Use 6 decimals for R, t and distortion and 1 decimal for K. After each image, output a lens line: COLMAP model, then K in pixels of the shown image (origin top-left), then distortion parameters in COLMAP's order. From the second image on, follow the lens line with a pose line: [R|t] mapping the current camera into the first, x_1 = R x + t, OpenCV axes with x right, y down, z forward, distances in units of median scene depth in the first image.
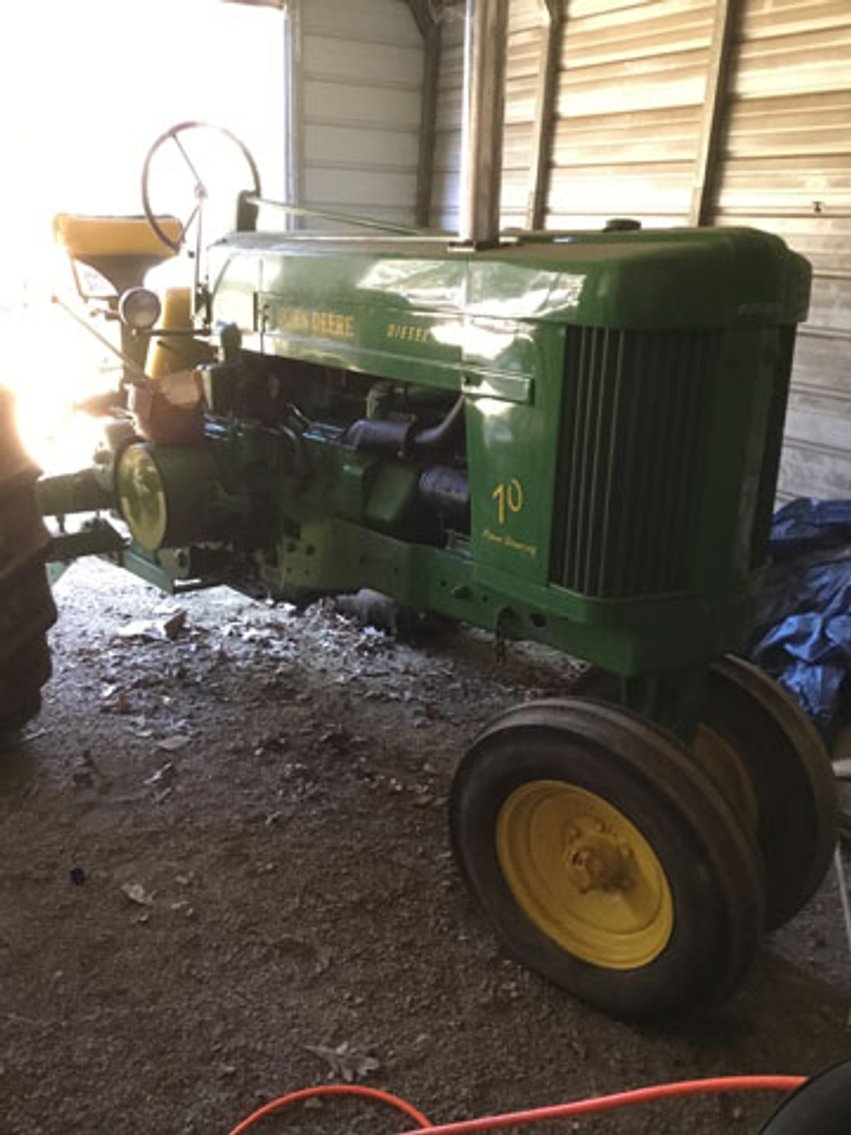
lens RADIAL K [[1047.1, 0, 425.5], [0, 1047.1, 567.5], [0, 0, 1]] dist [0.011108, -0.028890]
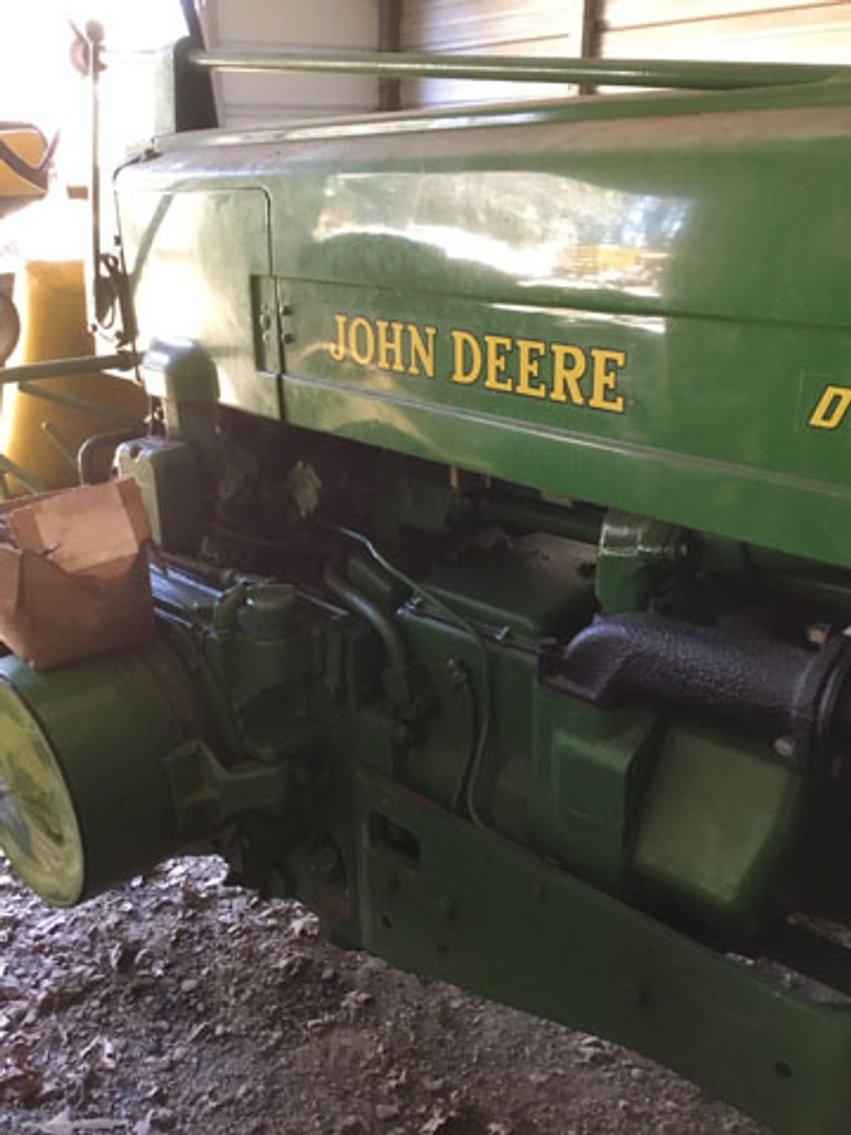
lens RADIAL K [[1047.1, 0, 425.5], [0, 1047.1, 567.5], [0, 0, 1]] dist [0.011108, -0.028890]
pose [[0.991981, -0.084661, 0.093846, -0.132598], [0.078491, 0.994620, 0.067599, -0.158371], [-0.099064, -0.059690, 0.993289, 0.536729]]
